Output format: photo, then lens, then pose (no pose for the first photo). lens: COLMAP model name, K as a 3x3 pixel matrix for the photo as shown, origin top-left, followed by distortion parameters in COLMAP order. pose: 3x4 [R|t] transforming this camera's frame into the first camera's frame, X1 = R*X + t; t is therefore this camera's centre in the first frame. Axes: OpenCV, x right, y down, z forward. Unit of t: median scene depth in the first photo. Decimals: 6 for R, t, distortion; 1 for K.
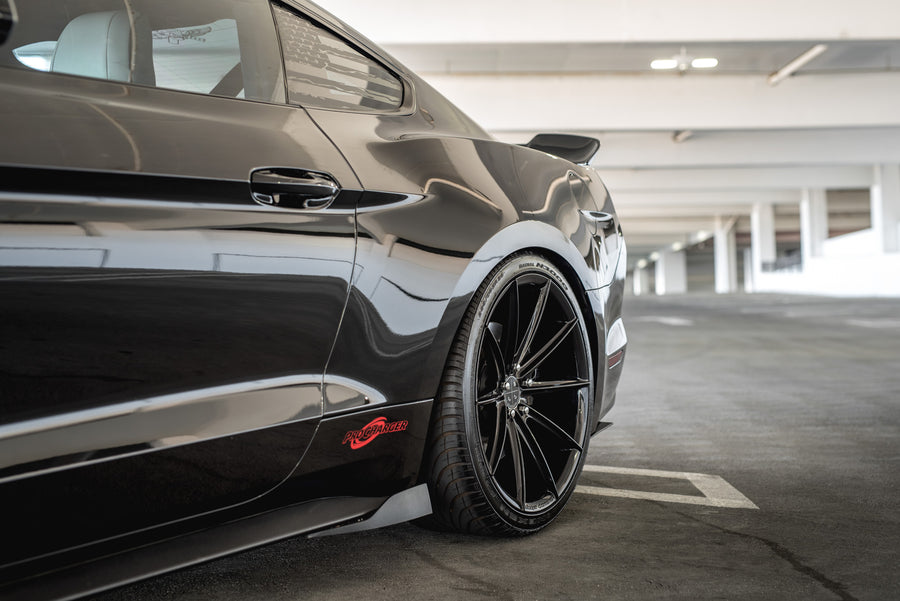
lens RADIAL K [[1329.4, 0, 468.5], [0, 1329.4, 285.4], [0, 0, 1]] dist [0.000729, 0.021402]
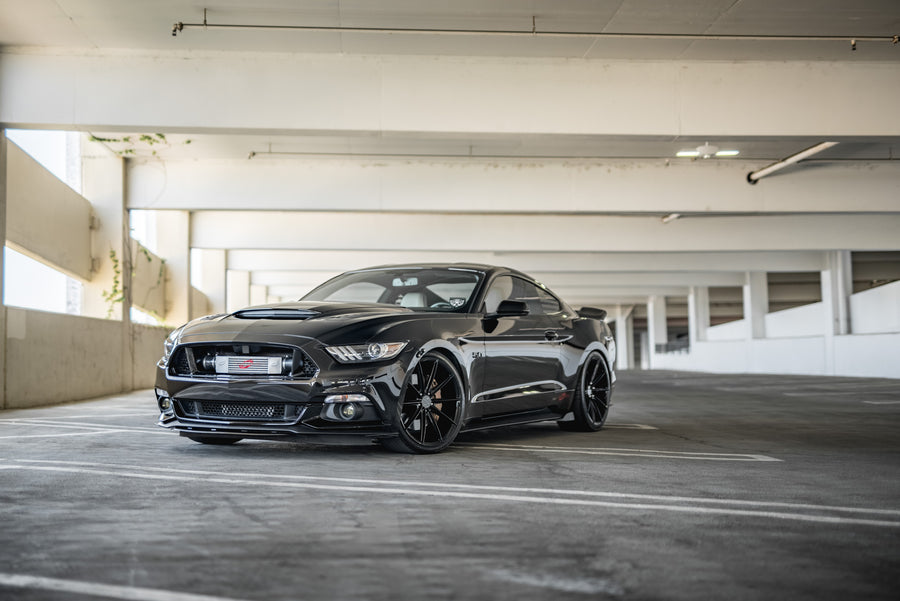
lens RADIAL K [[1307.2, 0, 430.8], [0, 1307.2, 302.9], [0, 0, 1]] dist [0.009101, 0.029145]
pose [[0.998833, 0.010829, 0.047064, -0.108166], [-0.008662, 0.998903, -0.046011, 0.002283], [-0.047511, 0.045549, 0.997832, -0.477024]]
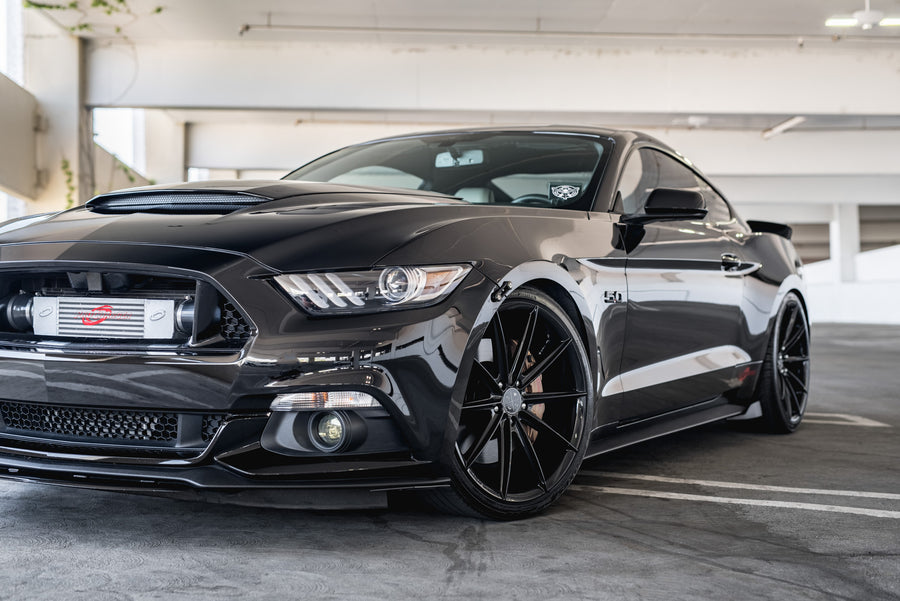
lens RADIAL K [[1329.4, 0, 468.5], [0, 1329.4, 285.4], [0, 0, 1]] dist [0.000729, 0.021402]
pose [[0.998853, 0.013376, 0.045967, -0.103757], [-0.012617, 0.999780, -0.016772, 0.001230], [-0.046182, 0.016172, 0.998802, -0.189976]]
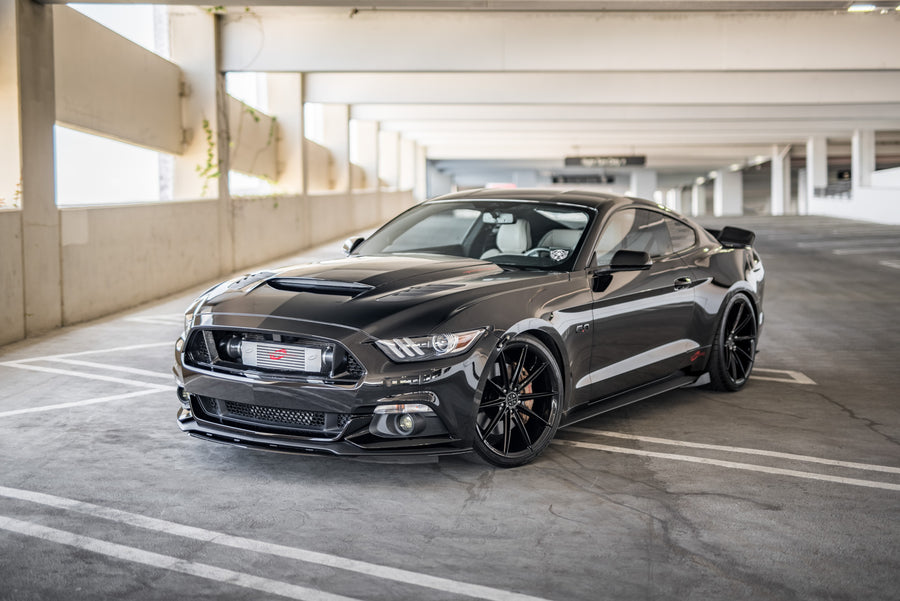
lens RADIAL K [[1324.6, 0, 469.7], [0, 1324.6, 302.9], [0, 0, 1]] dist [0.014276, 0.036186]
pose [[0.999339, 0.012033, -0.034299, -0.084318], [-0.009019, 0.996192, 0.086720, -0.047546], [0.035211, -0.086354, 0.995642, -0.359940]]
